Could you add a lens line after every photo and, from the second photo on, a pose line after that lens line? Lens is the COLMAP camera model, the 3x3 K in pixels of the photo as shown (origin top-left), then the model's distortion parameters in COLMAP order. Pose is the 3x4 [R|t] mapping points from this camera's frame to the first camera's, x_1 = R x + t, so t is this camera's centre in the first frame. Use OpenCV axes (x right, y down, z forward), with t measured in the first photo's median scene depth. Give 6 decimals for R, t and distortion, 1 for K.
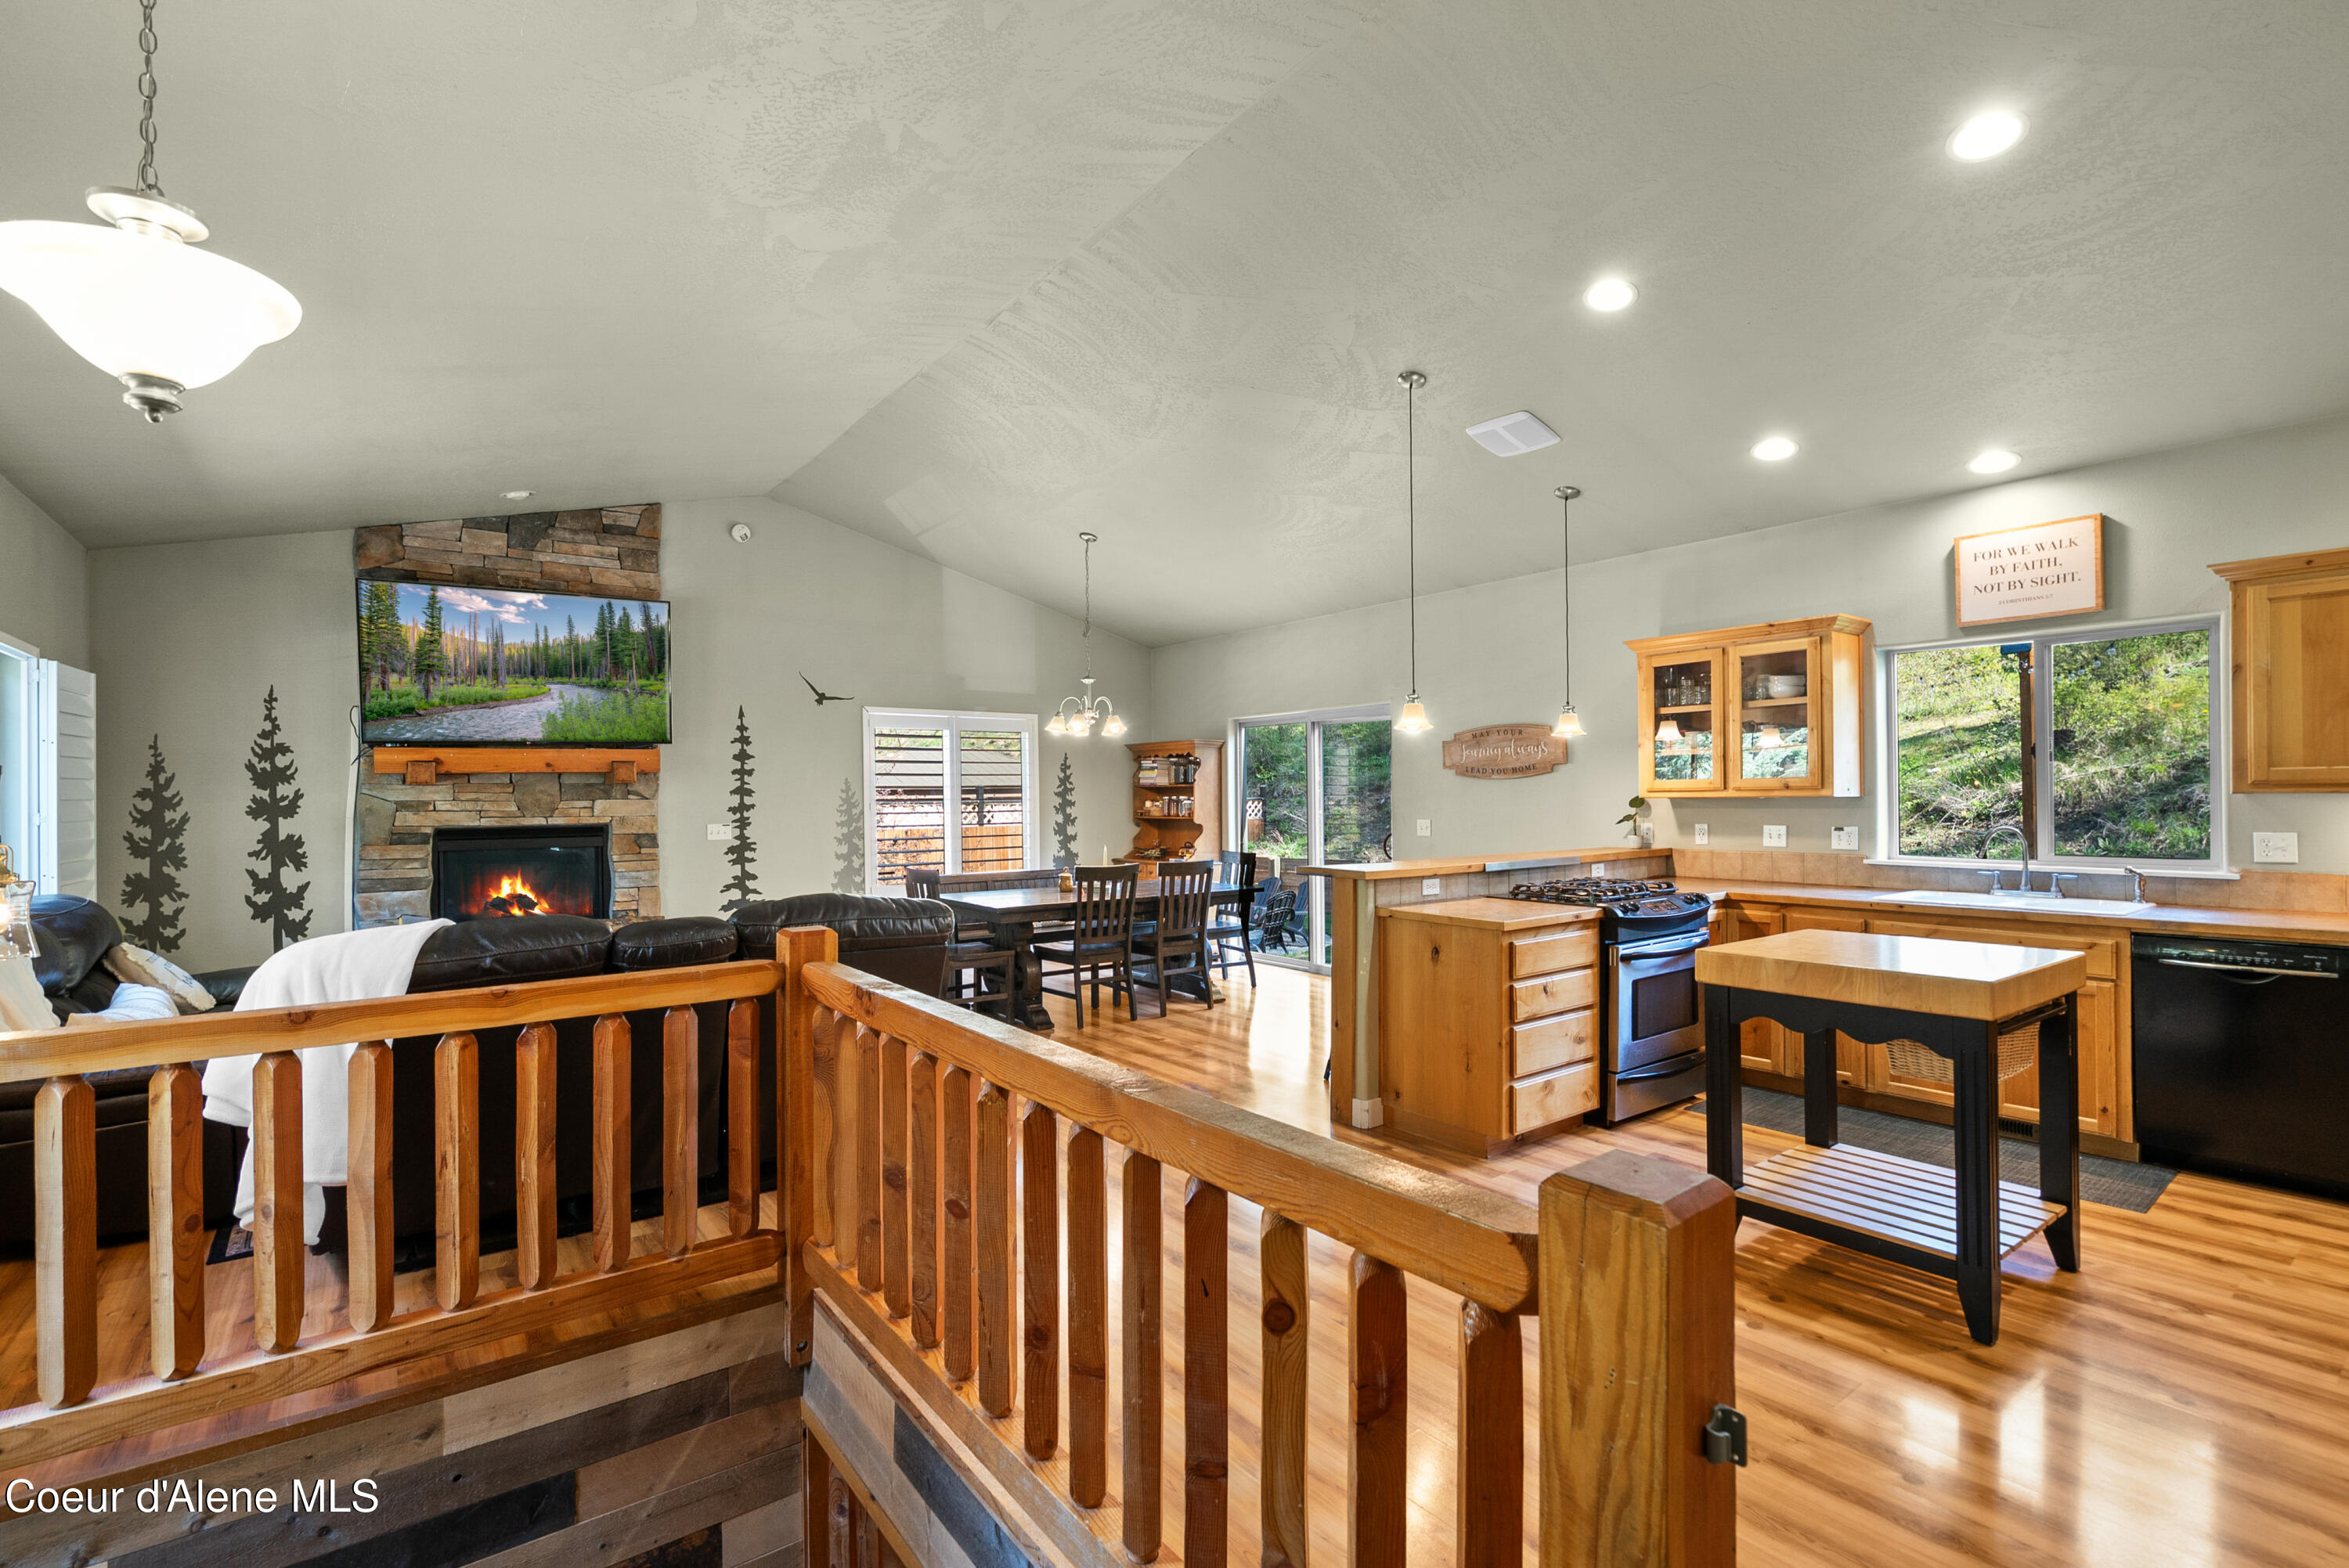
lens RADIAL K [[1059.5, 0, 1169.1], [0, 1059.5, 793.9], [0, 0, 1]] dist [-0.003578, 0.001046]
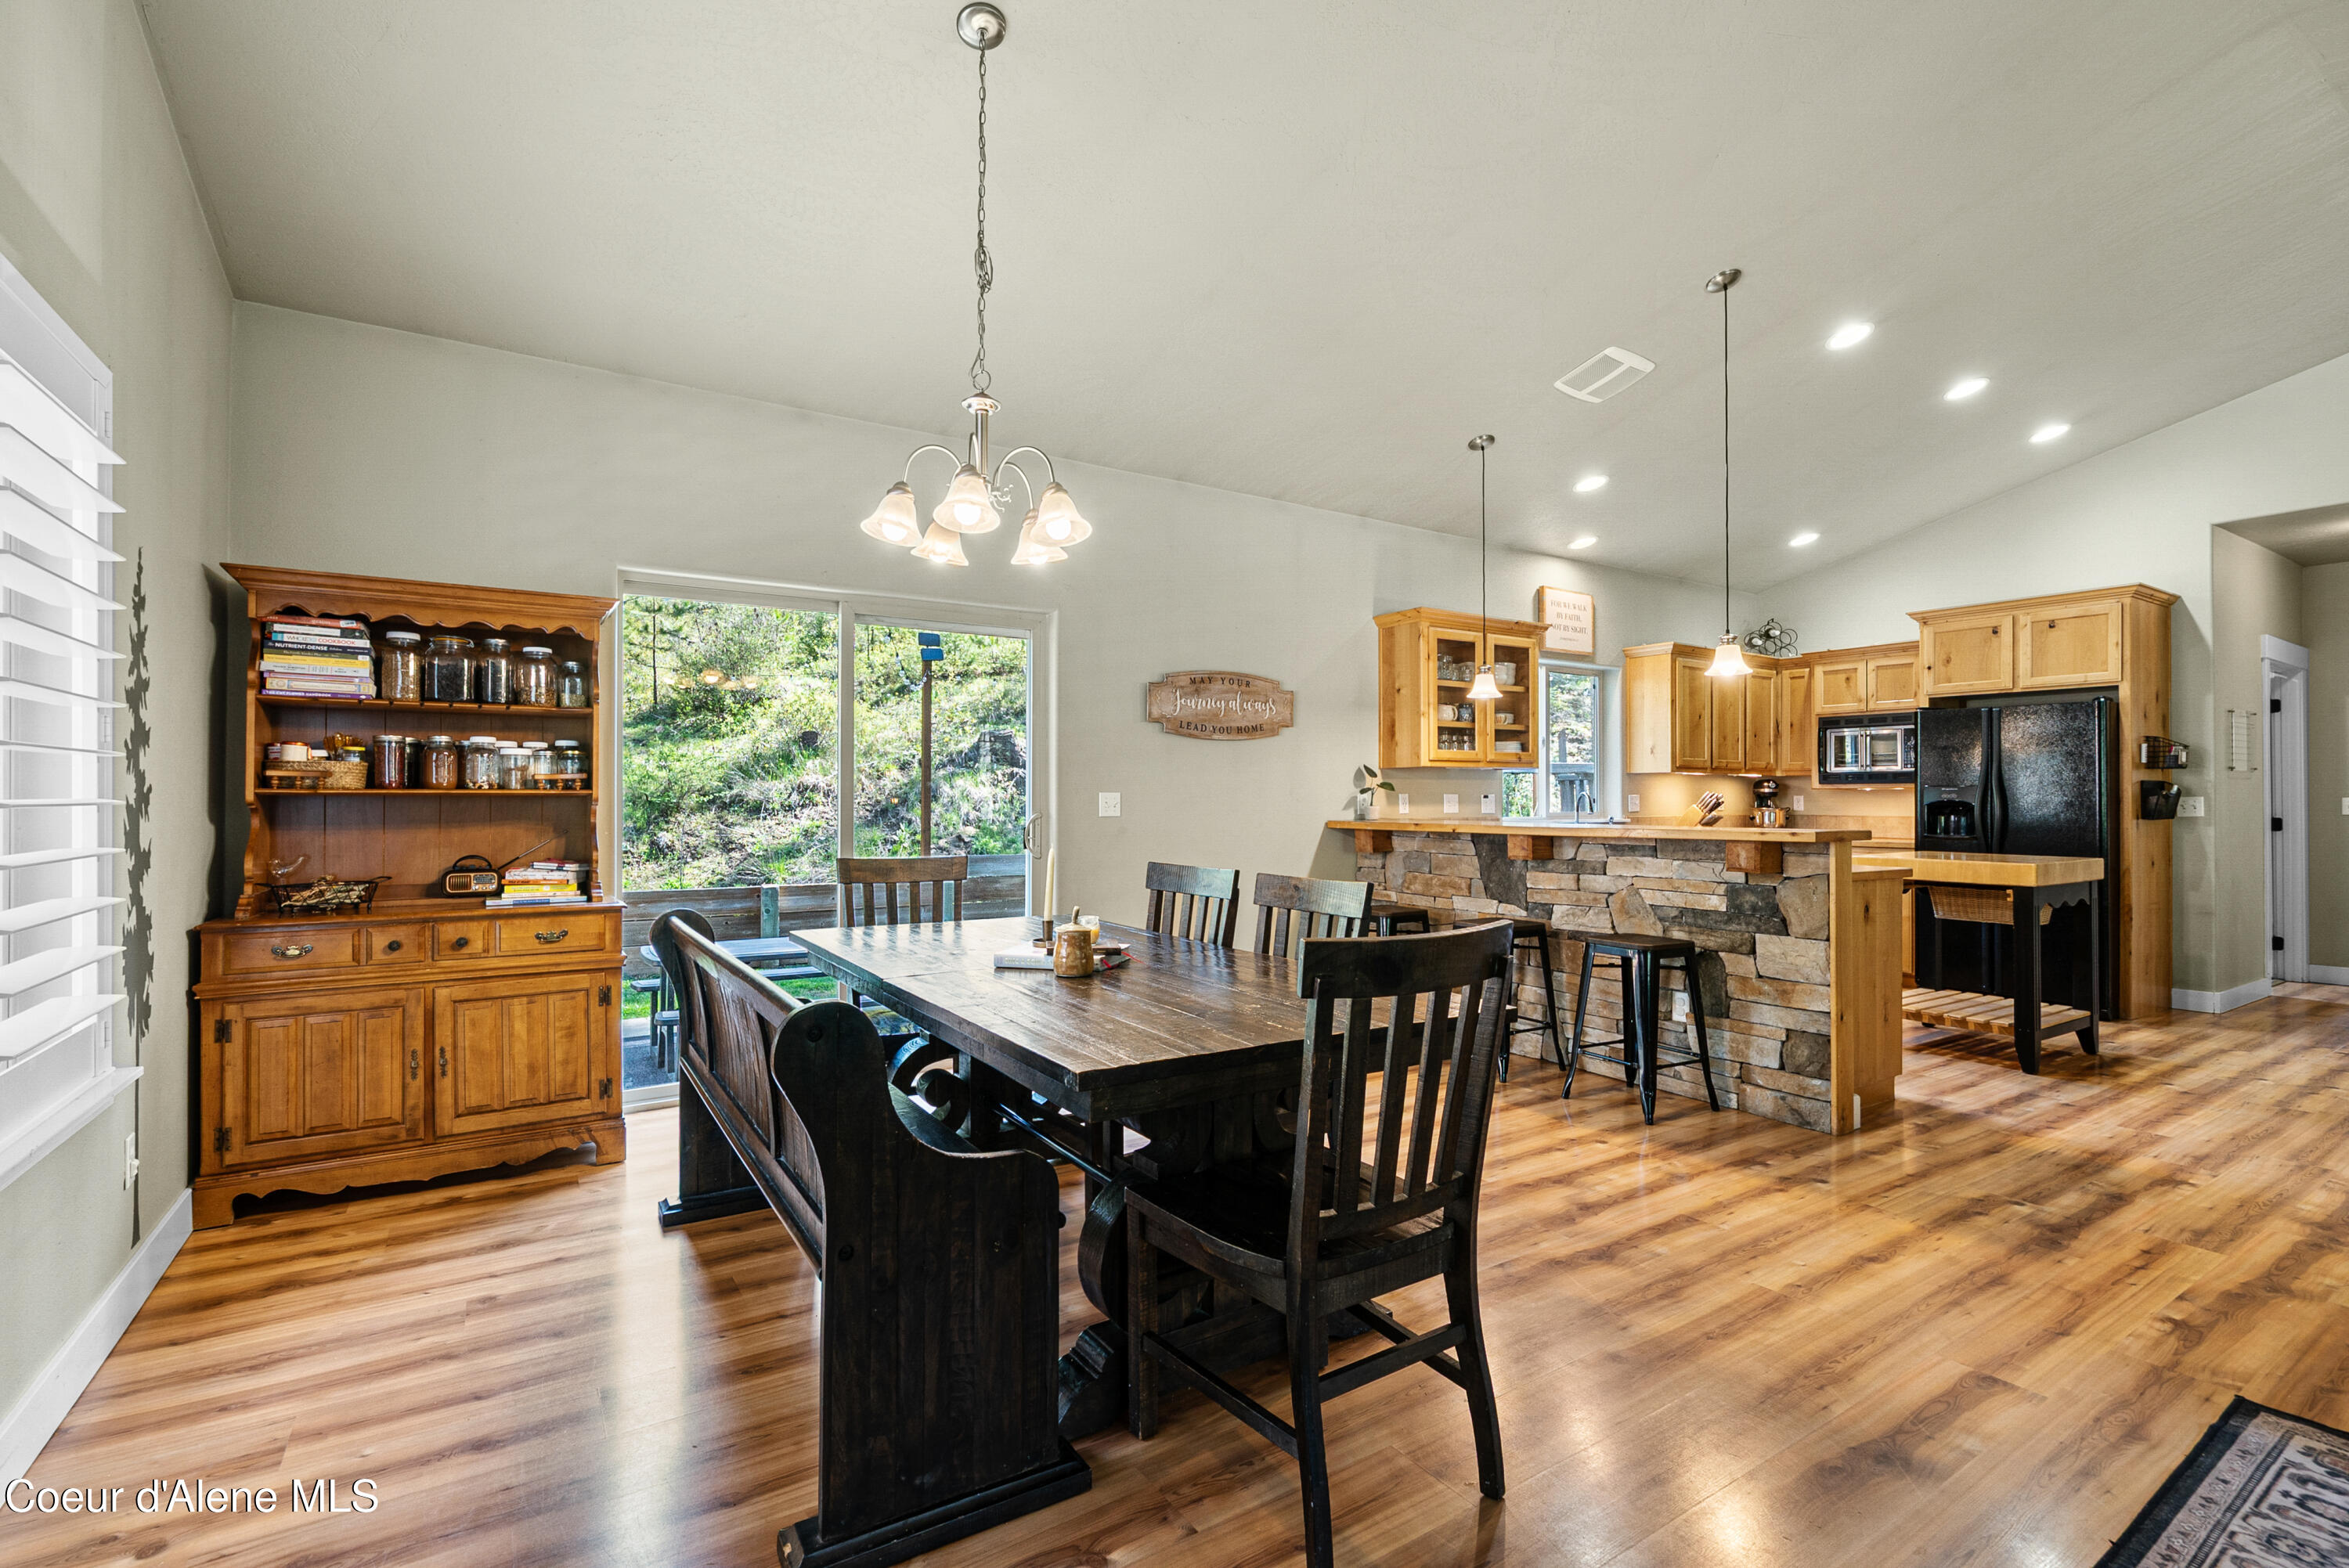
lens RADIAL K [[1061.3, 0, 1173.0], [0, 1061.3, 783.4], [0, 0, 1]] dist [-0.003490, 0.000007]
pose [[0.070207, 0.023196, 0.997263, -0.480553], [-0.004099, 0.999728, -0.022965, 0.036901], [-0.997524, -0.002475, 0.070283, 0.988343]]
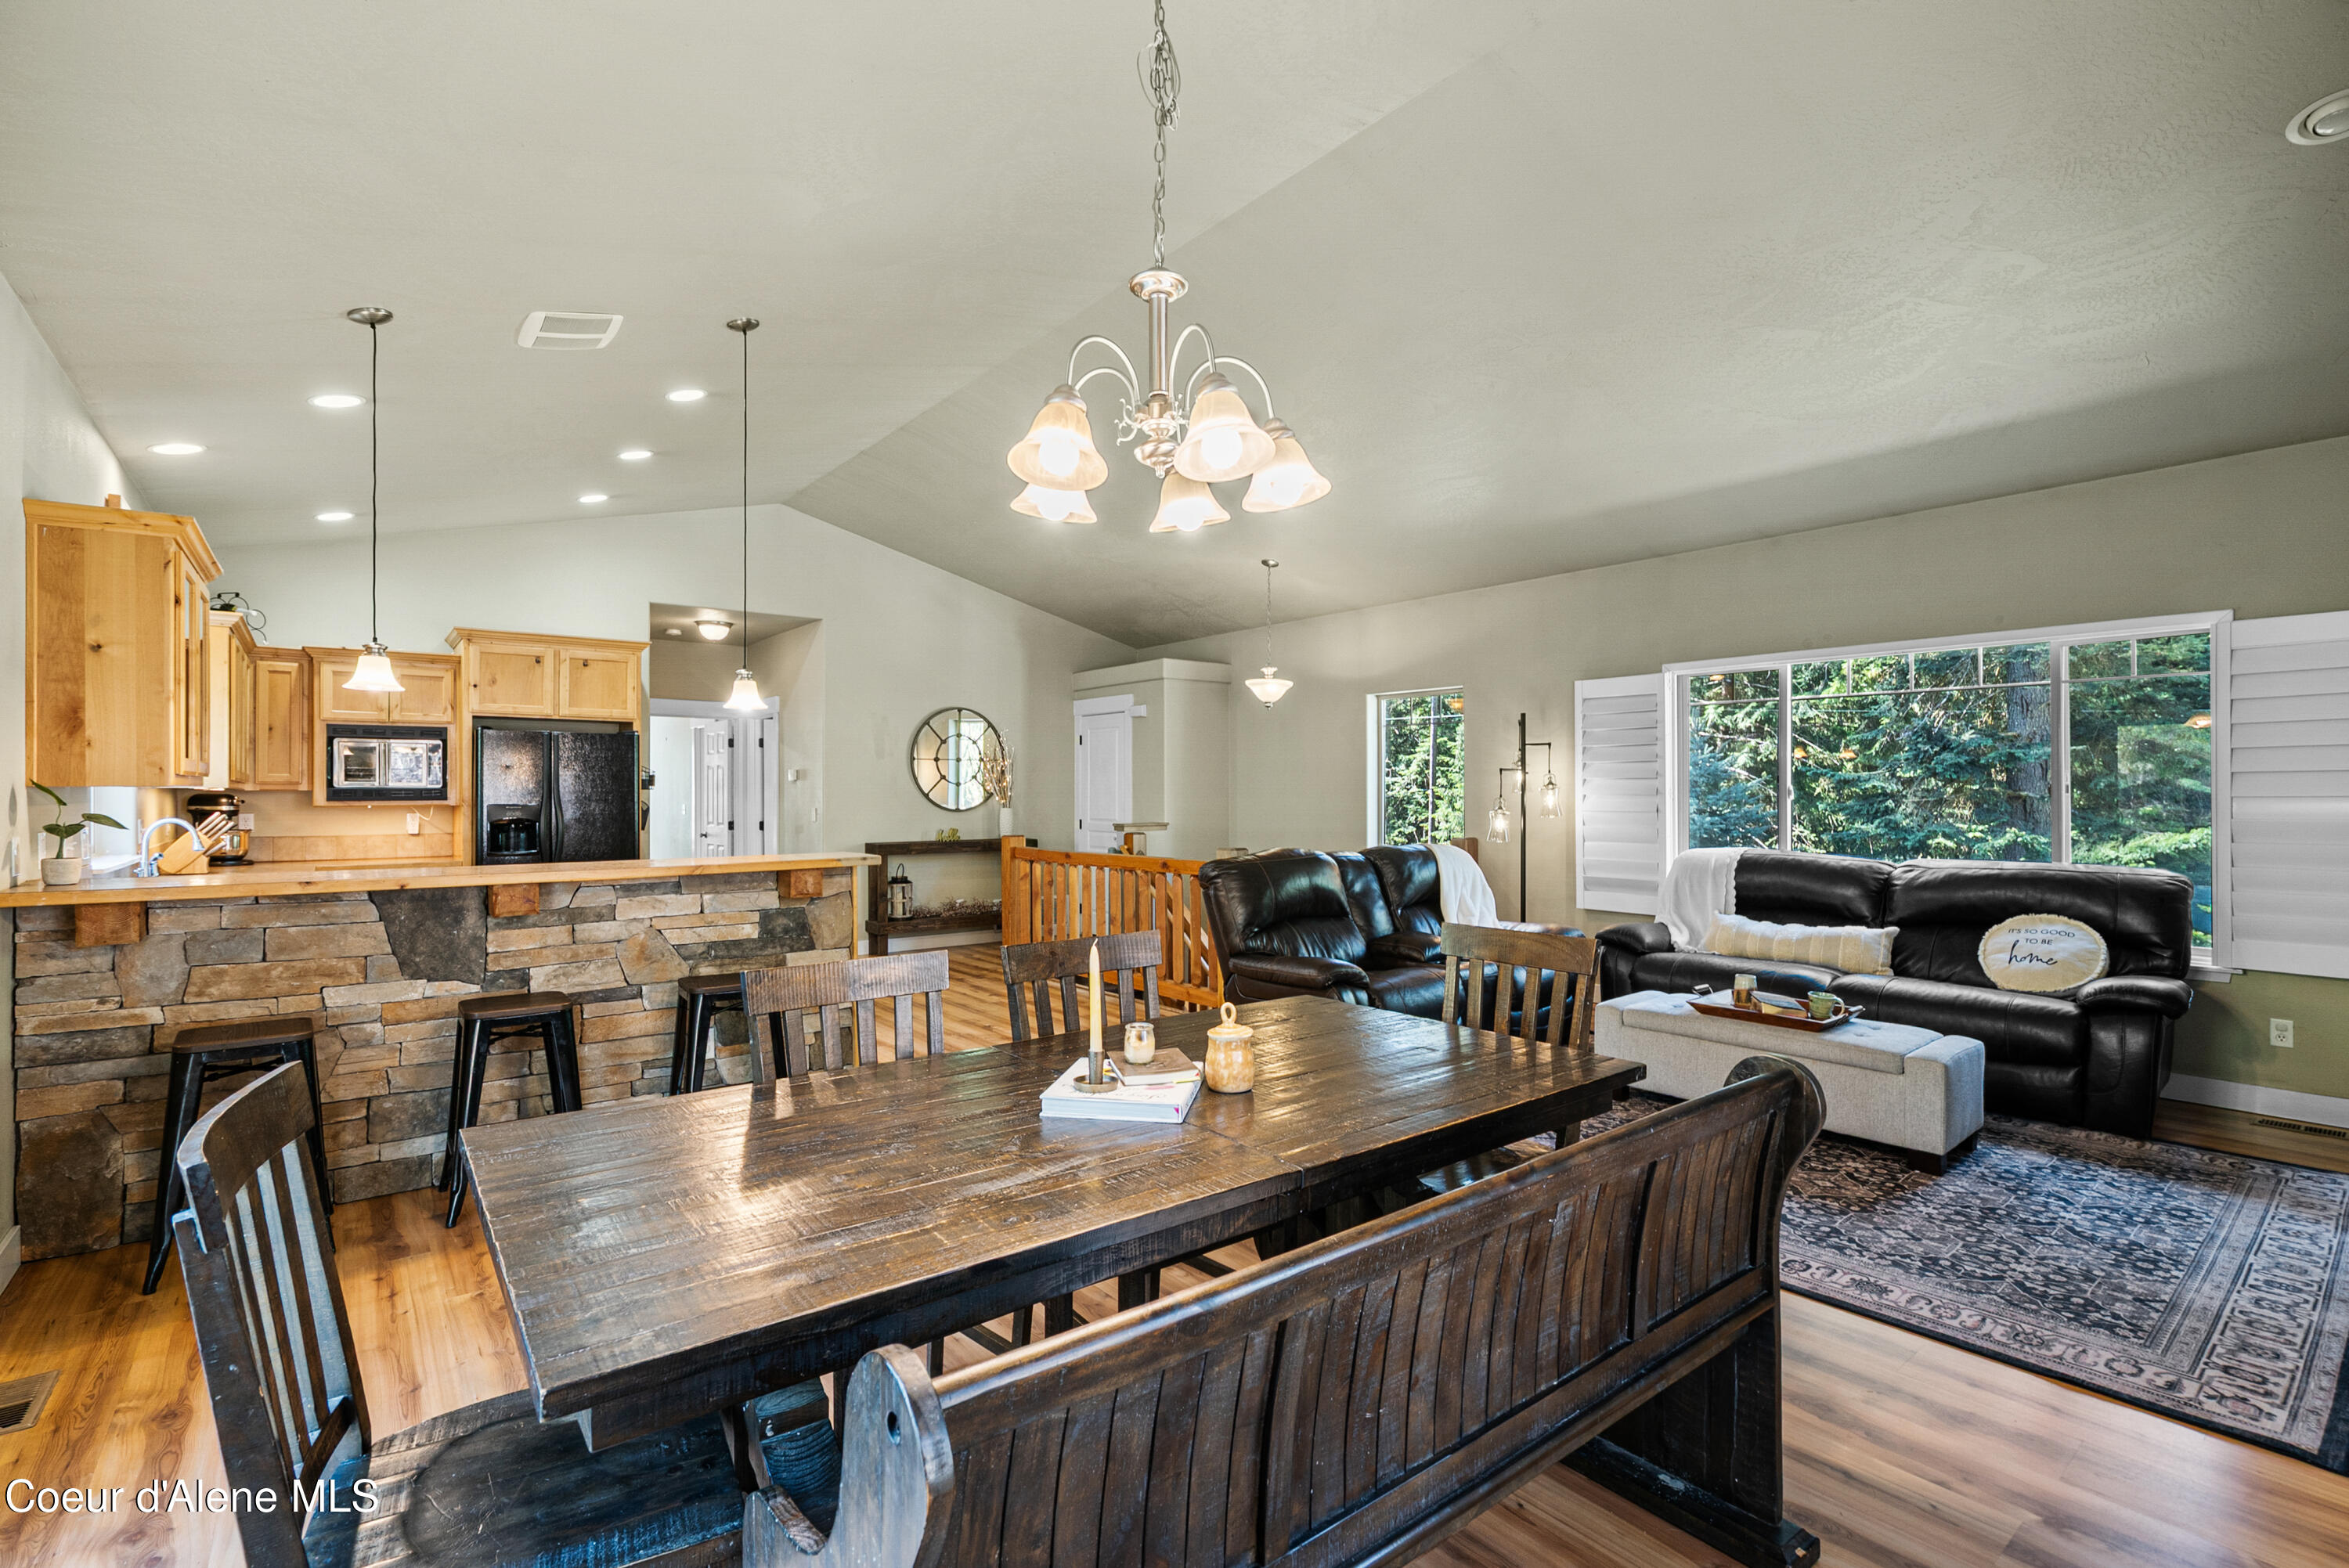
lens RADIAL K [[1064.5, 0, 1167.6], [0, 1064.5, 786.7], [0, 0, 1]] dist [-0.003234, -0.000560]
pose [[-0.999658, 0.009696, -0.024281, -0.077217], [0.009858, 0.999930, -0.006559, 0.011227], [0.024215, -0.006796, -0.999684, 1.359188]]
